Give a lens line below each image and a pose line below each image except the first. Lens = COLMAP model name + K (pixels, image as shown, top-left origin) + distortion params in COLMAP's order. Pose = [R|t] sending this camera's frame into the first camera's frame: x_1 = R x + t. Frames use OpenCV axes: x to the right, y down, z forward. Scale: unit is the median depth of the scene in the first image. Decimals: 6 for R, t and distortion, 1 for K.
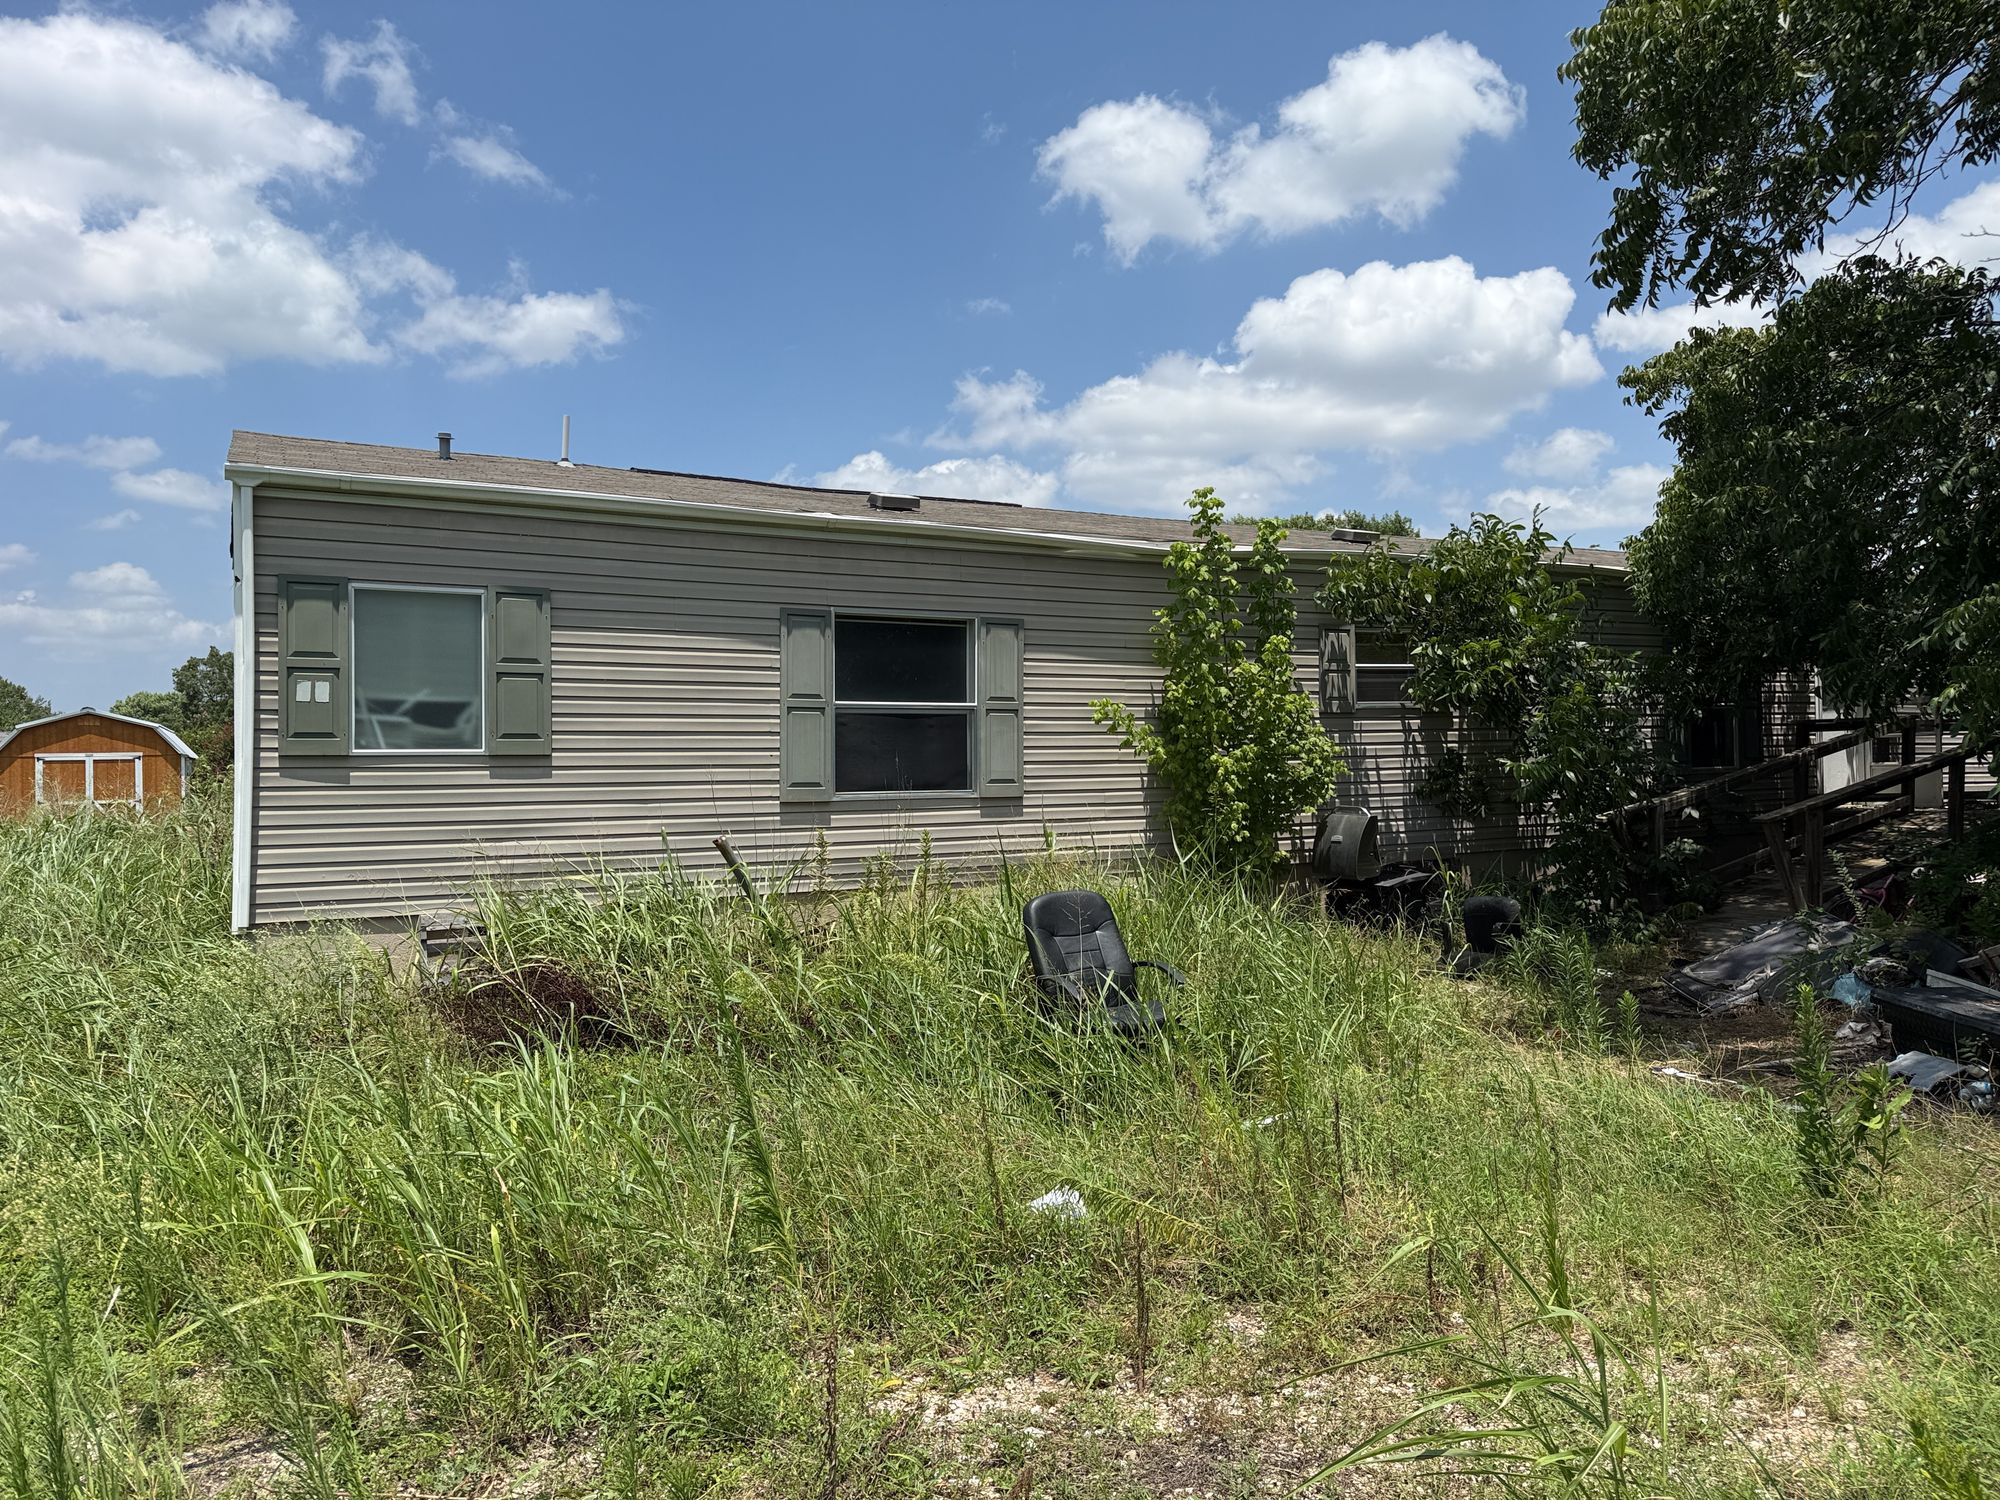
lens RADIAL K [[1382.1, 0, 992.5], [0, 1382.1, 743.8], [0, 0, 1]] dist [0.051741, -0.002667]
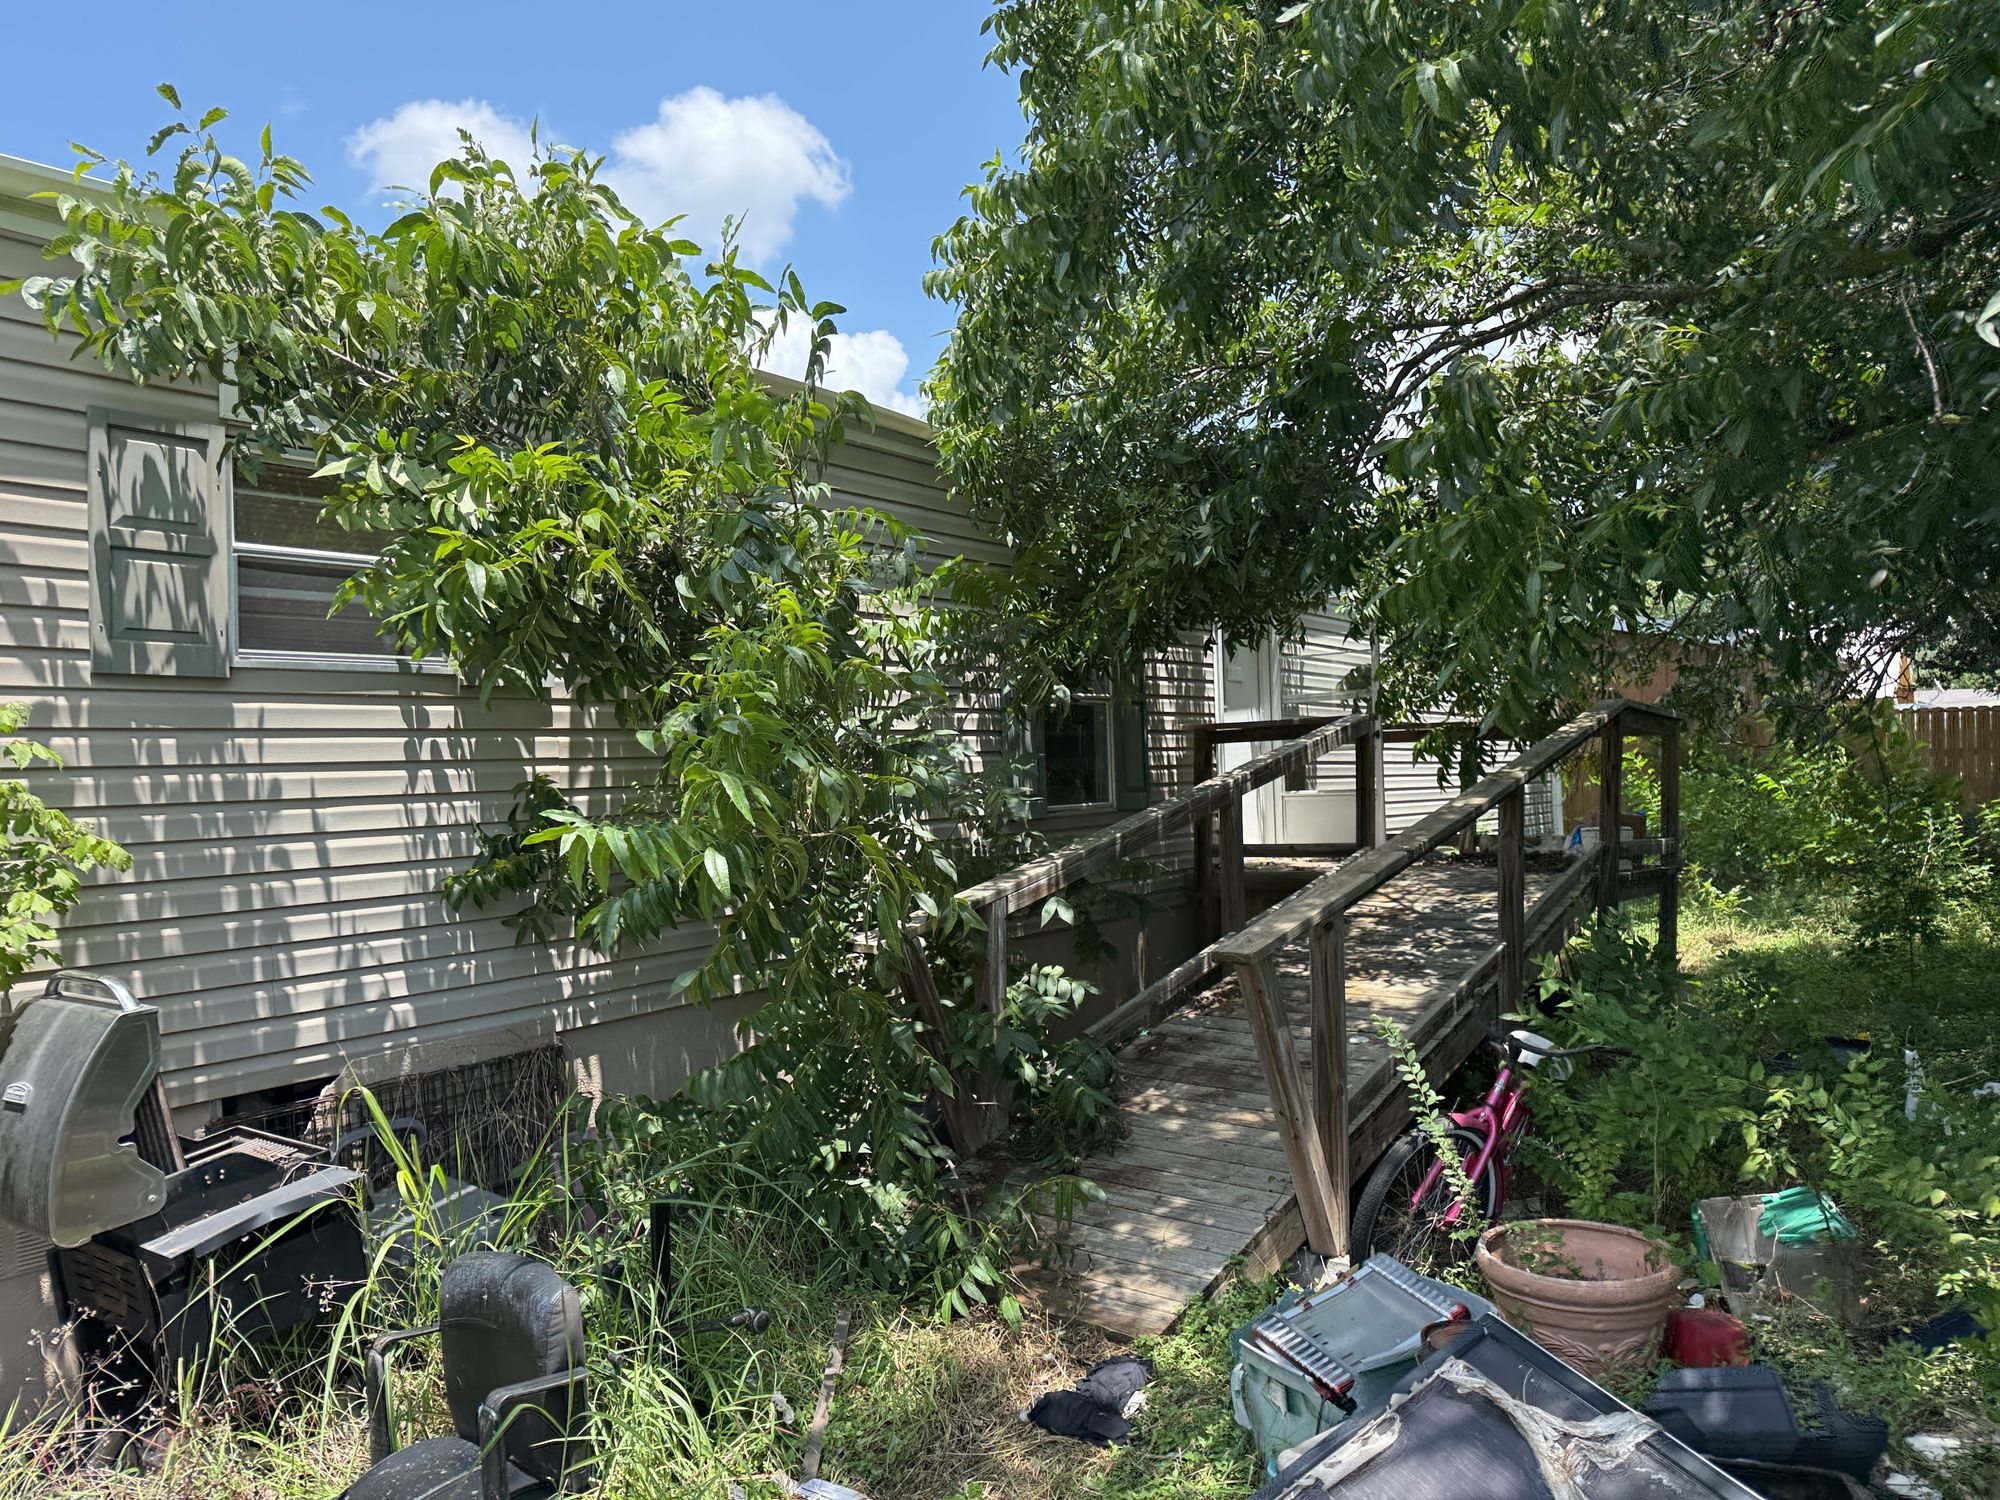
lens RADIAL K [[1382.1, 0, 997.6], [0, 1382.1, 753.8], [0, 0, 1]] dist [0.051741, -0.002667]
pose [[0.897056, -0.003105, 0.441906, 0.273154], [0.015928, 0.999553, -0.025310, 0.008830], [-0.441630, 0.029743, 0.896704, 0.582811]]
